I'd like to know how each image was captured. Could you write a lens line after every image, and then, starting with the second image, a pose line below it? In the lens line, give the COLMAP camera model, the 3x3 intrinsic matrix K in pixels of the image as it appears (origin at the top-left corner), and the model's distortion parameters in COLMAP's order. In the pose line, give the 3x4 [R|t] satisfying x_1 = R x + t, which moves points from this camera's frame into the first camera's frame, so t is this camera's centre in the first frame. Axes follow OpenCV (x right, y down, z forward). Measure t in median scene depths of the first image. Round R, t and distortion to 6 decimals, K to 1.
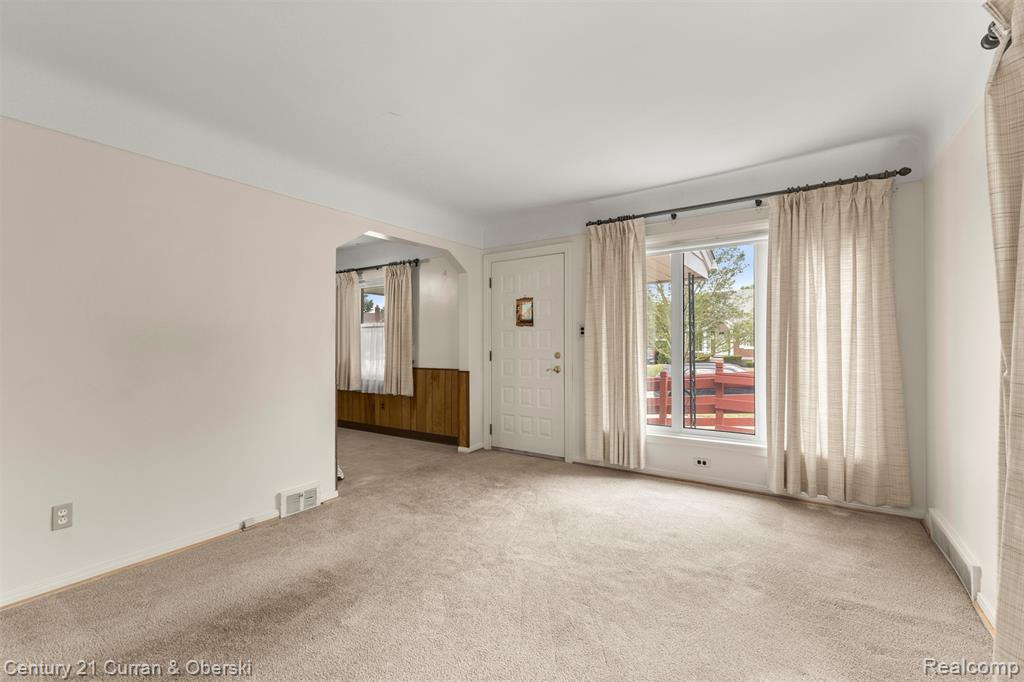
lens RADIAL K [[441.9, 0, 527.3], [0, 441.9, 341.8], [0, 0, 1]] dist [0.002243, -0.000845]
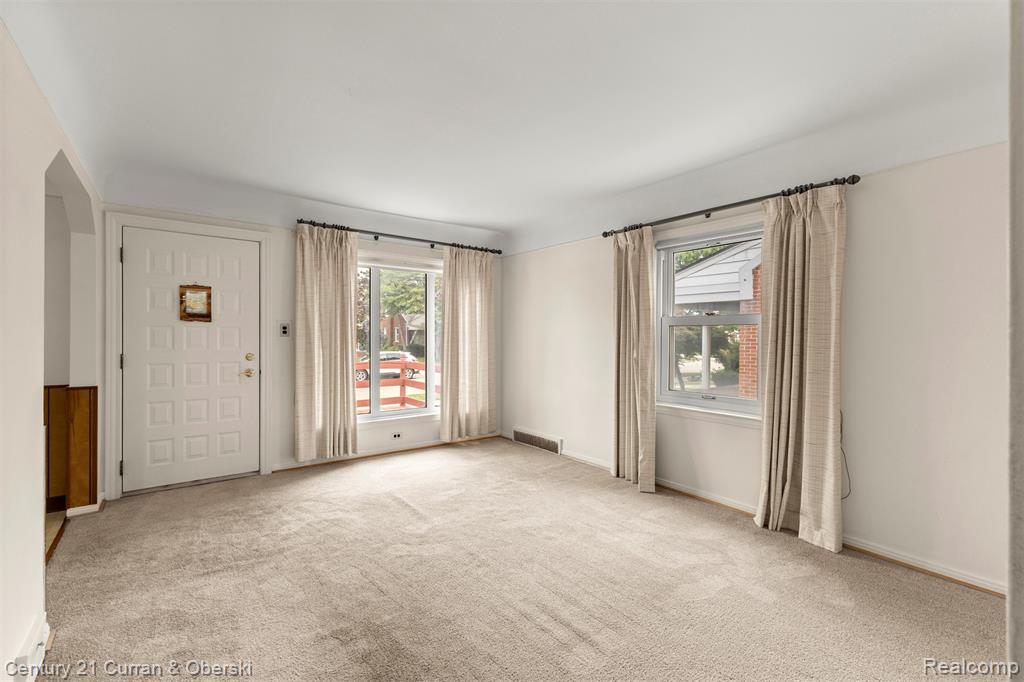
lens RADIAL K [[441.9, 0, 509.0], [0, 441.9, 337.5], [0, 0, 1]] dist [0.002243, -0.000845]
pose [[0.324839, 0.003844, 0.945762, -0.647045], [-0.014081, 0.999901, 0.000773, -0.017514], [-0.945665, -0.013569, 0.324861, 0.249458]]
